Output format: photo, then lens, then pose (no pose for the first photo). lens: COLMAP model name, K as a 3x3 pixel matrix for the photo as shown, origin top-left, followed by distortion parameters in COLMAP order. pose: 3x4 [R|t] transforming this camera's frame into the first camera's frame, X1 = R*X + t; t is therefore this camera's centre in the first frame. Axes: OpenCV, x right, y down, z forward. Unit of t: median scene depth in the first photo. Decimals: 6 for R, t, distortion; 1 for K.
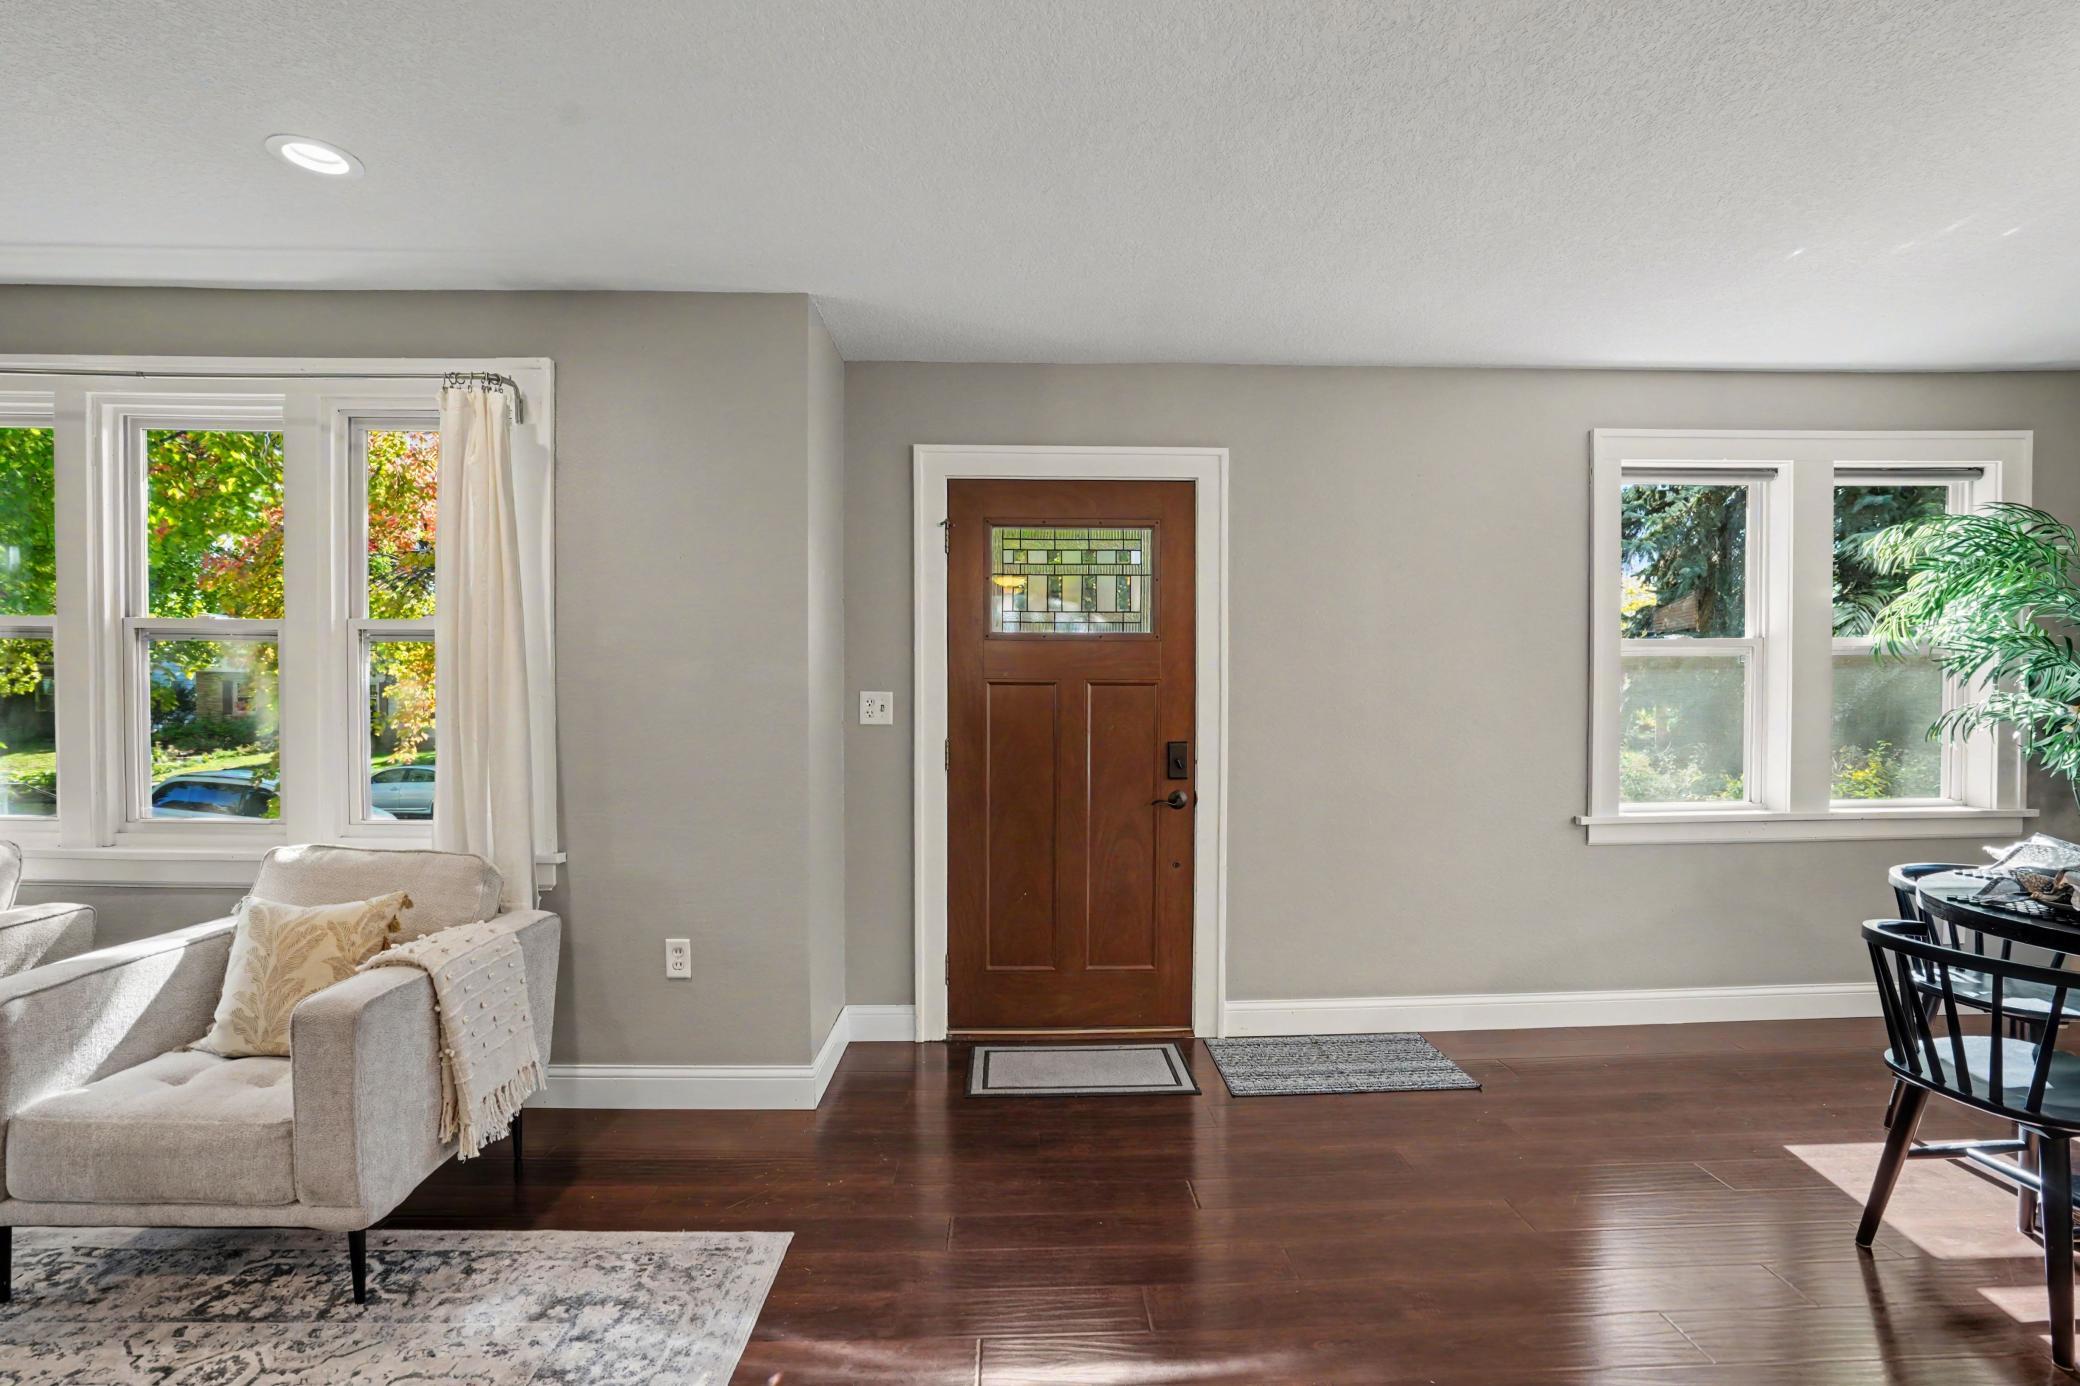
lens RADIAL K [[955.9, 0, 1098.1], [0, 955.9, 725.2], [0, 0, 1]] dist [-0.000652, 0.000327]
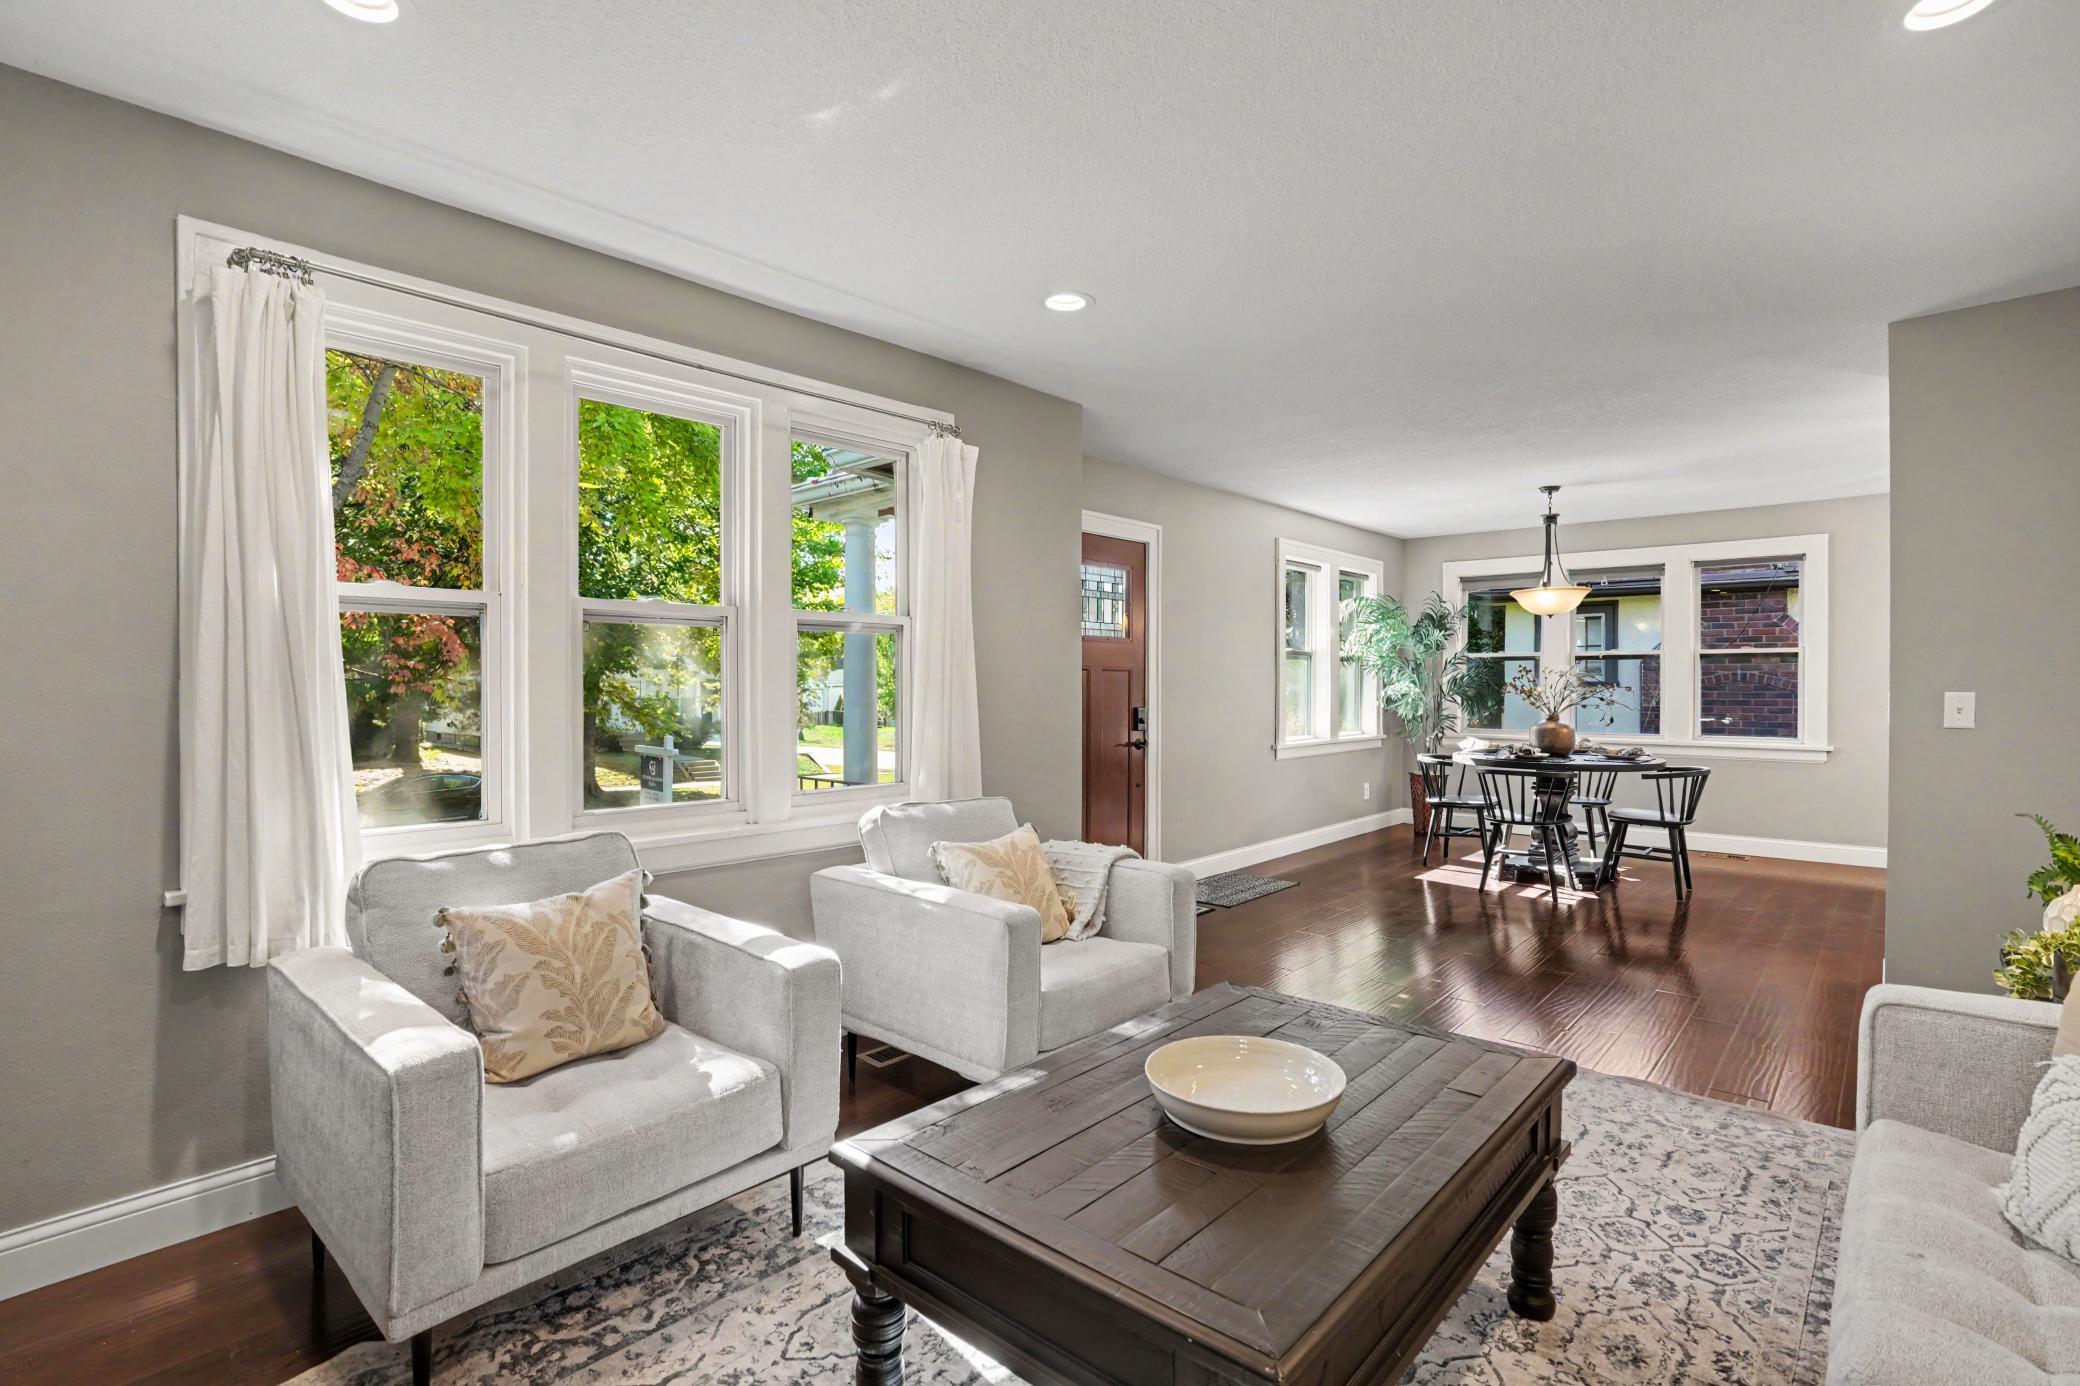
lens RADIAL K [[962.5, 0, 1080.5], [0, 962.5, 705.7], [0, 0, 1]] dist [-0.046184, 0.000072]
pose [[0.700591, -0.007216, 0.713527, -1.355485], [0.009888, 0.999951, 0.000404, 0.018139], [-0.713495, 0.006772, 0.700628, -0.047816]]
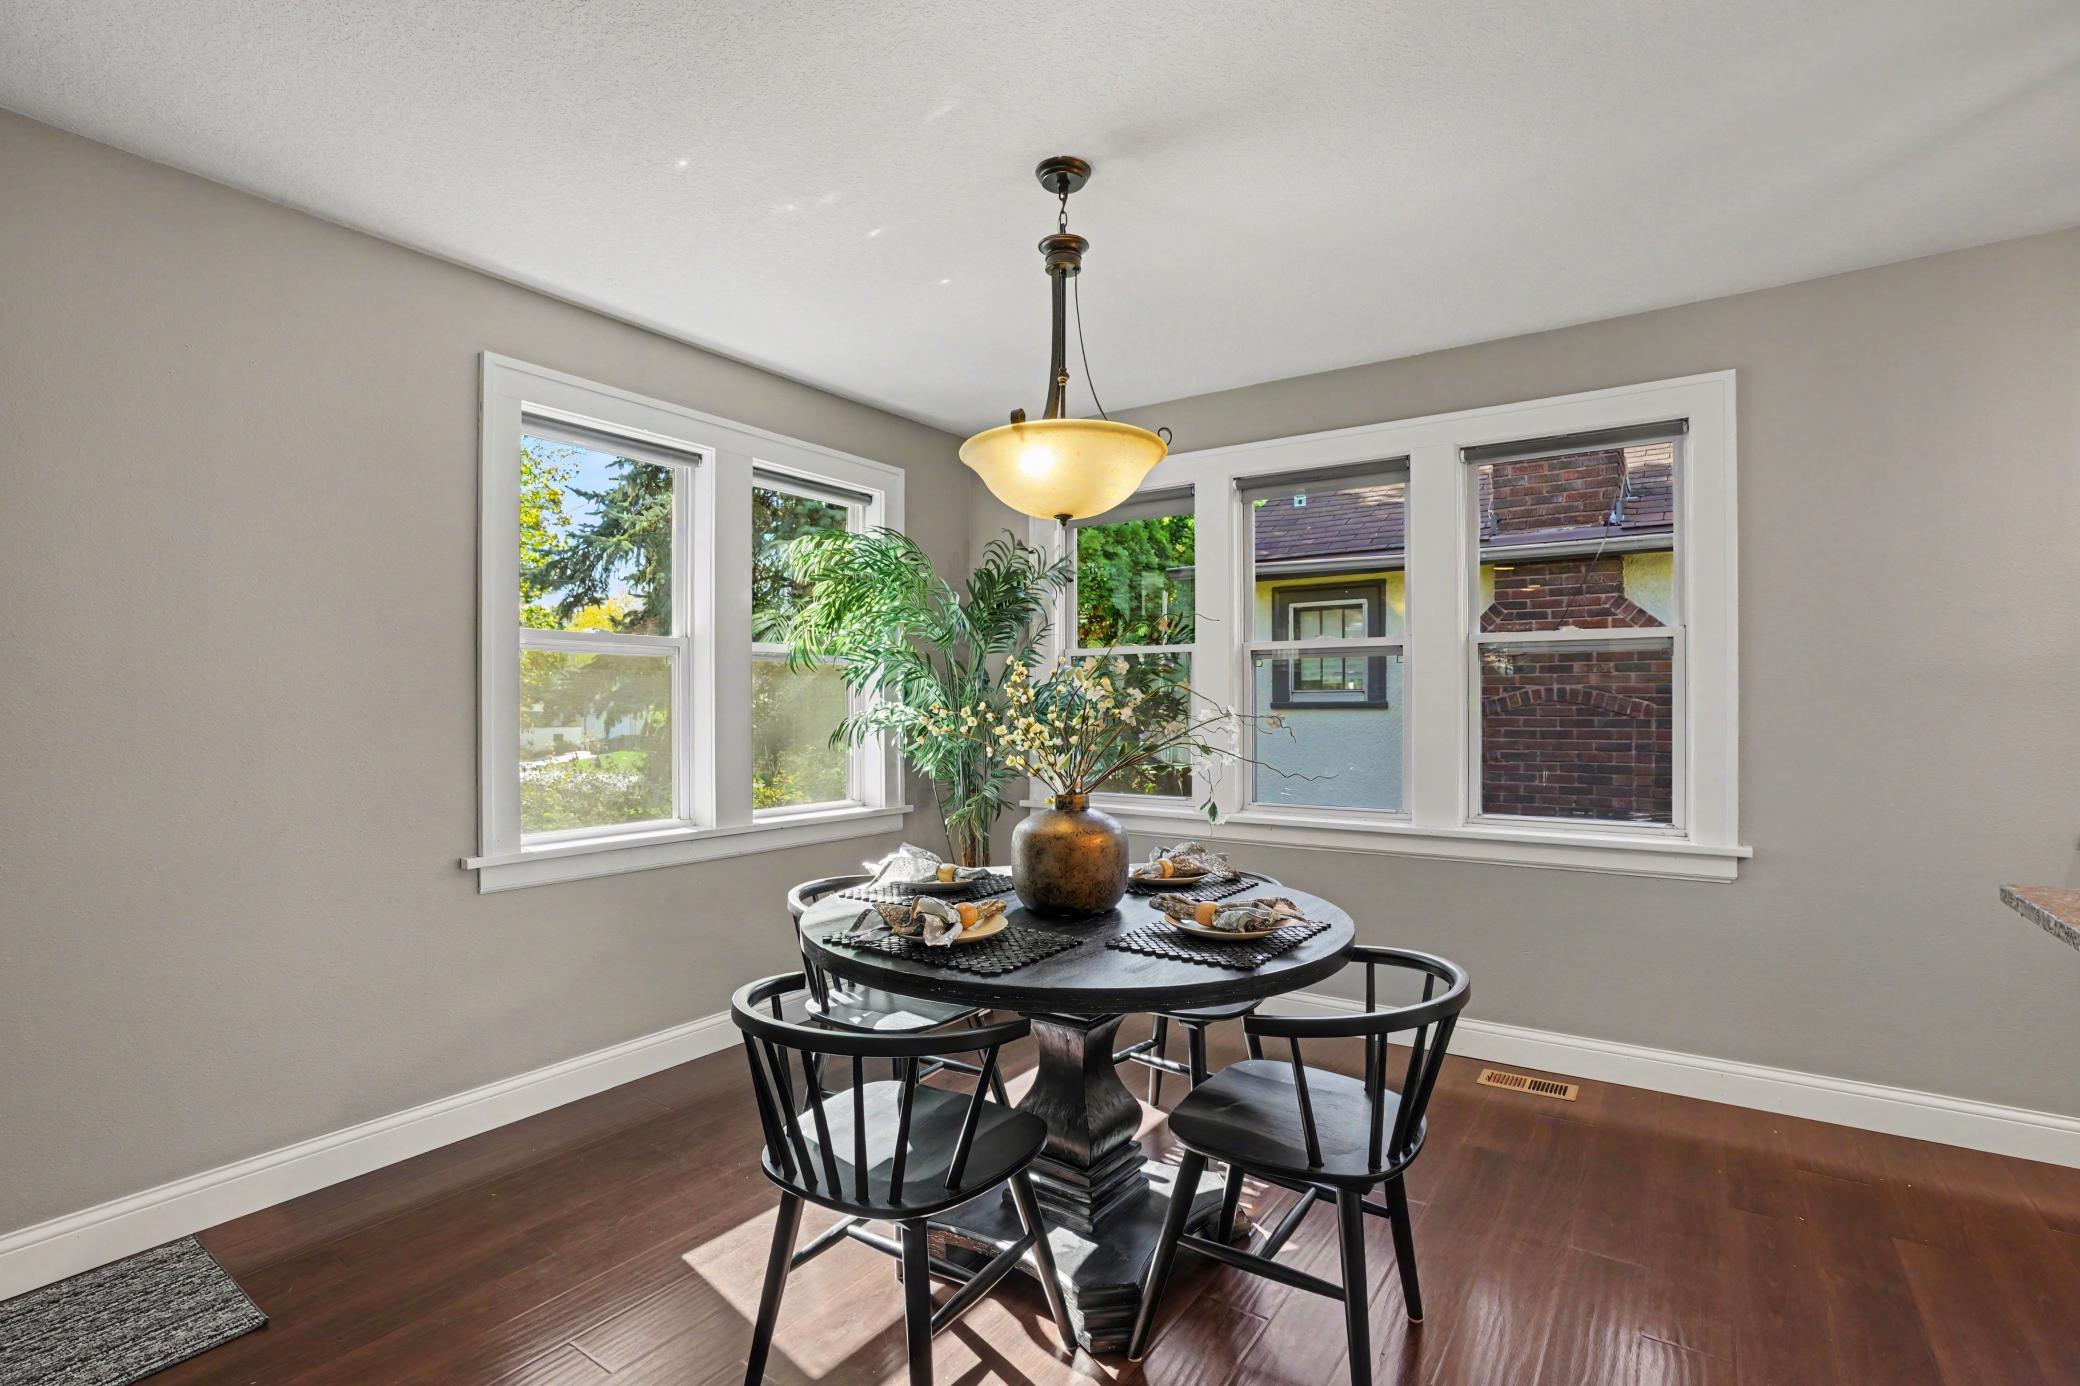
lens RADIAL K [[962.5, 0, 1080.5], [0, 962.5, 705.7], [0, 0, 1]] dist [-0.046184, 0.000072]
pose [[0.588158, 0.006732, 0.808718, 0.233887], [0.013171, 0.999753, -0.017902, -0.008387], [-0.808639, 0.021181, 0.587924, 0.215821]]
